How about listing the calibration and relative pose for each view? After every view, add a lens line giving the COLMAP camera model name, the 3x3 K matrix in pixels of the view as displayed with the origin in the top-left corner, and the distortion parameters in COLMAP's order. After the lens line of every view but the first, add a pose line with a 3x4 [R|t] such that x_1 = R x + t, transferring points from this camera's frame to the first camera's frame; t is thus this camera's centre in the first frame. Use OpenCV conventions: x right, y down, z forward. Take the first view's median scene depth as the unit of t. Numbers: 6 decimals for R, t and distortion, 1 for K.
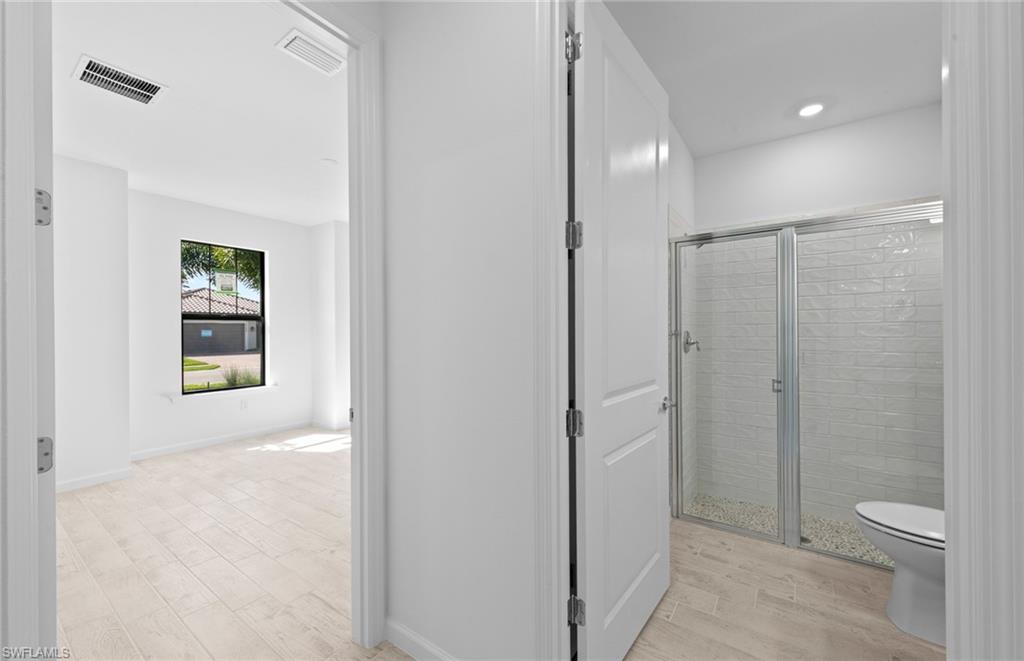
lens RADIAL K [[408.0, 0, 516.8], [0, 408.0, 330.9], [0, 0, 1]] dist [0.000650, -0.000099]
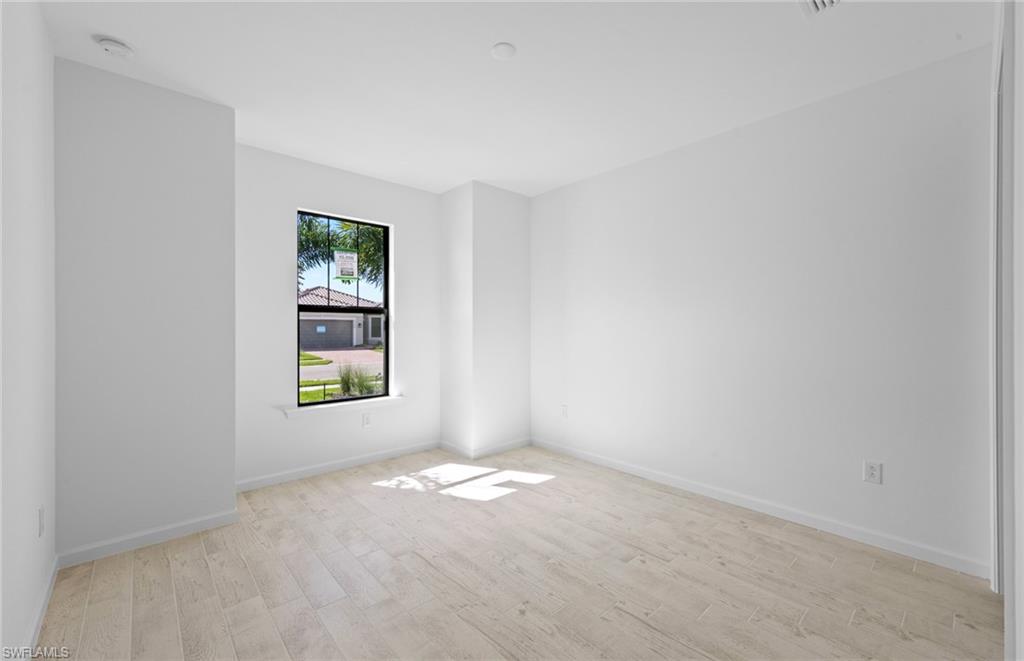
lens RADIAL K [[416.8, 0, 513.0], [0, 416.8, 330.6], [0, 0, 1]] dist [0.002087, 0.000130]
pose [[0.976466, 0.005537, -0.215602, -0.207864], [-0.004249, 0.999970, 0.006439, 0.000885], [0.215631, -0.005372, 0.976460, 0.262485]]
